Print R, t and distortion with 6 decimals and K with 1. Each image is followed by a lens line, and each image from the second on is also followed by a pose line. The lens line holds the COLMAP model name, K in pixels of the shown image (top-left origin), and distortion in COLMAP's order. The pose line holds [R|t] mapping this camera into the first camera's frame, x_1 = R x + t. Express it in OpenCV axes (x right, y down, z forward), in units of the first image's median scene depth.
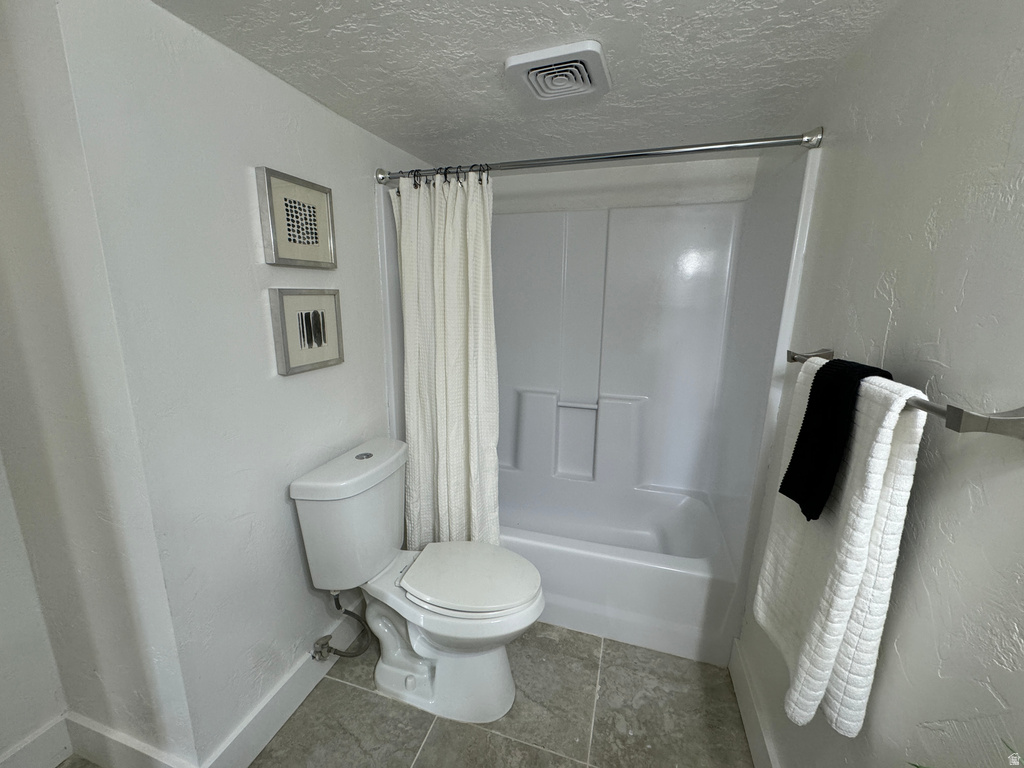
lens RADIAL K [[407.1, 0, 510.5], [0, 407.1, 383.3], [0, 0, 1]] dist [0.000034, -0.000240]
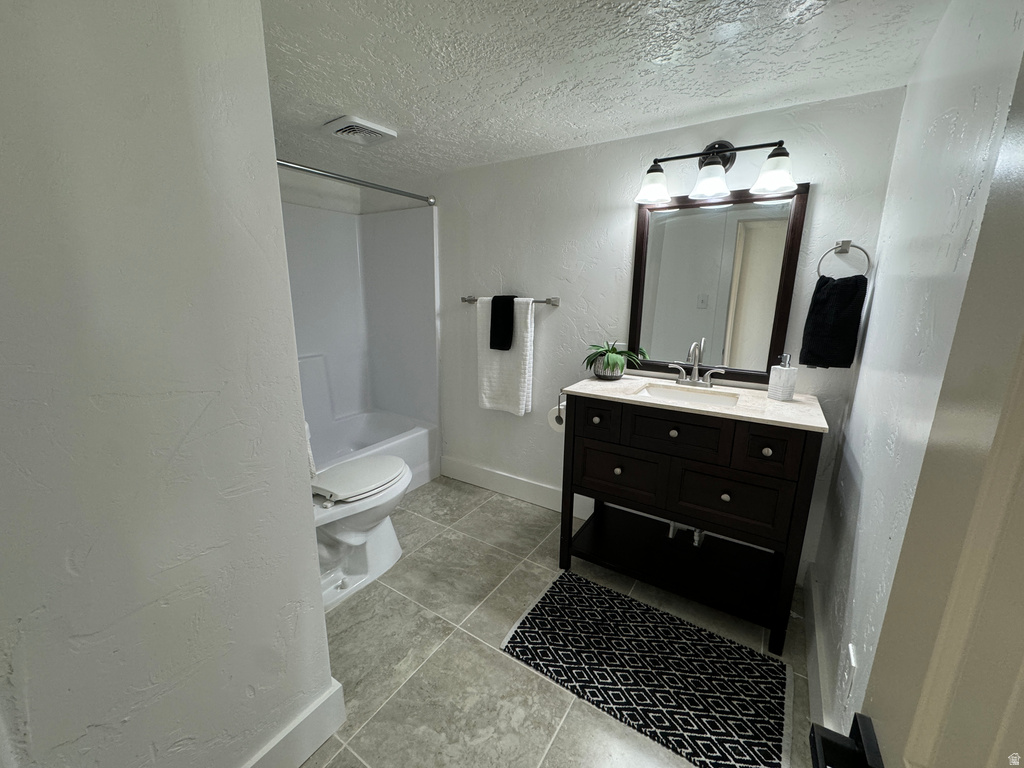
lens RADIAL K [[407.6, 0, 509.8], [0, 407.6, 382.7], [0, 0, 1]] dist [-0.002607, -0.000464]
pose [[0.280285, -0.222195, 0.933847, -1.206809], [0.199187, 0.965129, 0.169854, 0.039546], [-0.939023, 0.138402, 0.314770, 0.060808]]
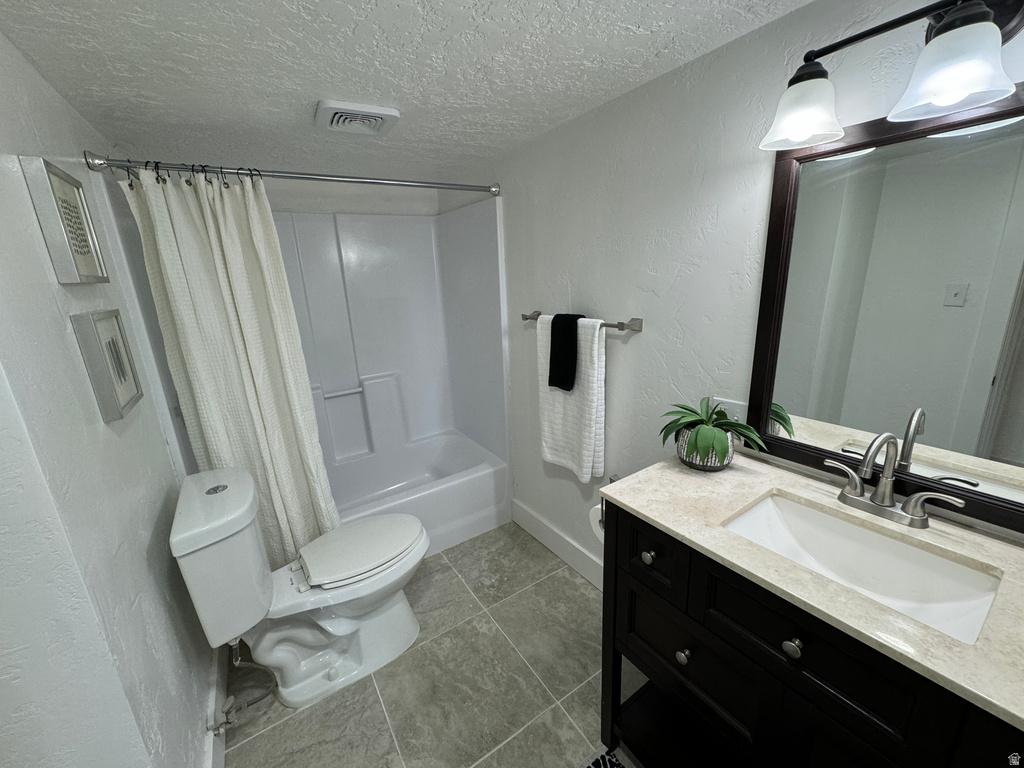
lens RADIAL K [[407.1, 0, 510.5], [0, 407.1, 383.3], [0, 0, 1]] dist [0.000034, -0.000240]
pose [[0.634514, -0.242800, 0.733785, -0.581614], [0.219371, 0.966909, 0.130245, -0.024654], [-0.741126, 0.078328, 0.666781, -0.102734]]
